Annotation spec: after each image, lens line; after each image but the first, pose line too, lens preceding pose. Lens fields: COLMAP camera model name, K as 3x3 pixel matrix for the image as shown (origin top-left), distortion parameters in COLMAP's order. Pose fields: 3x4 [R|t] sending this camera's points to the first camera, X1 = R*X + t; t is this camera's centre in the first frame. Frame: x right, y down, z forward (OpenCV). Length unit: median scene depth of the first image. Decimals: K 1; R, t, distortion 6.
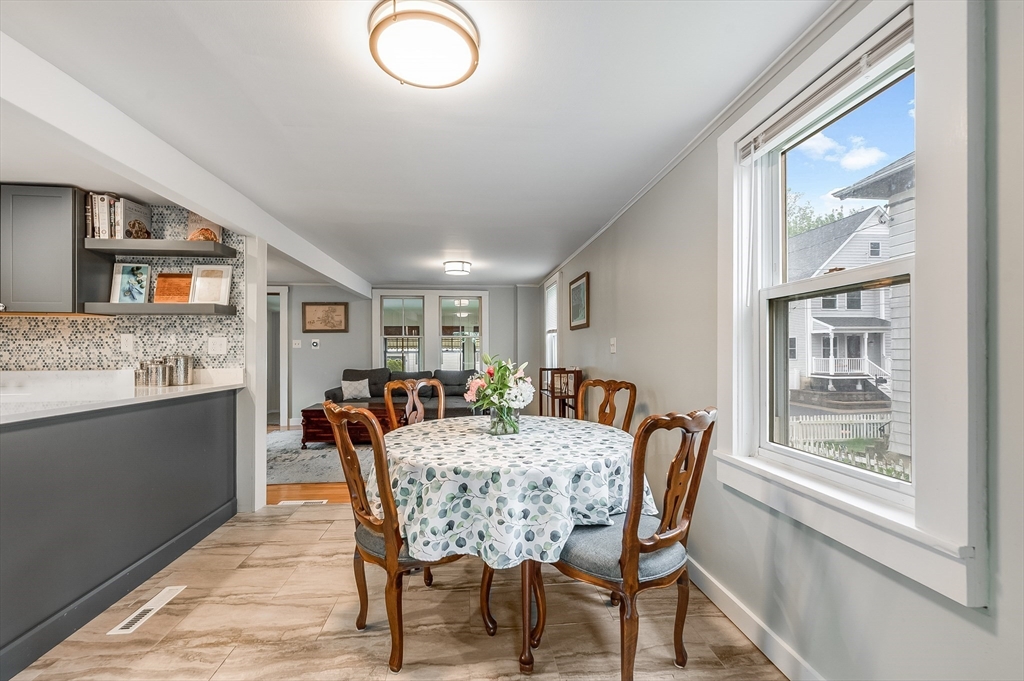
lens RADIAL K [[417.3, 0, 513.7], [0, 417.3, 349.1], [0, 0, 1]] dist [0.002195, 0.000325]
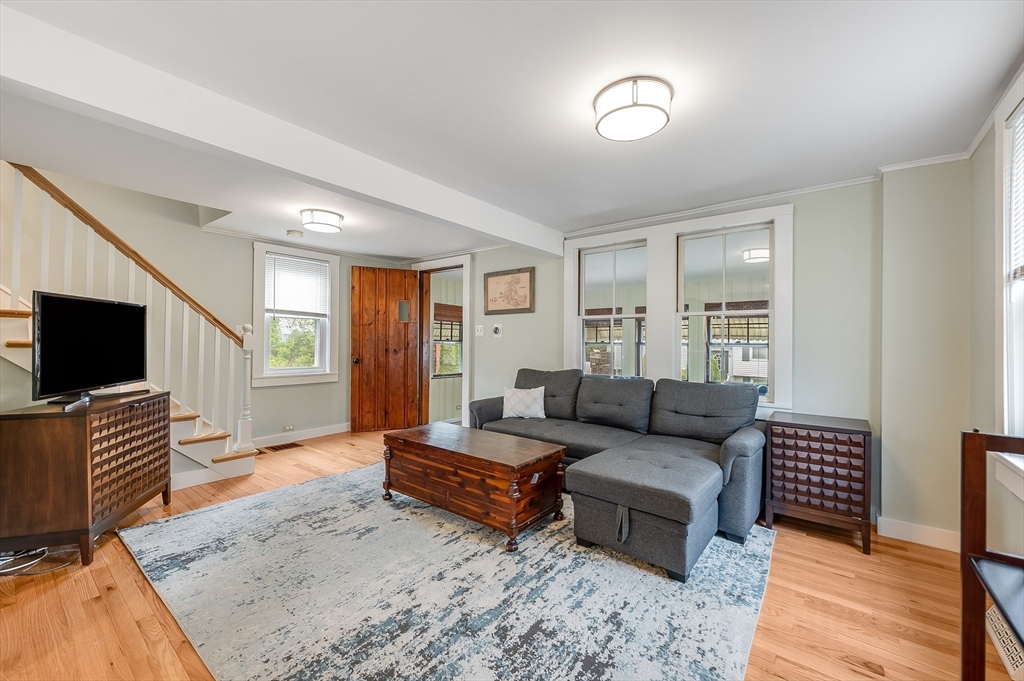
lens RADIAL K [[411.6, 0, 511.3], [0, 411.6, 343.0], [0, 0, 1]] dist [-0.000651, -0.000130]
pose [[0.710049, 0.011336, -0.704061, 0.079440], [-0.010048, 0.999932, 0.005966, 0.010900], [0.704080, 0.002839, 0.710115, 1.173638]]
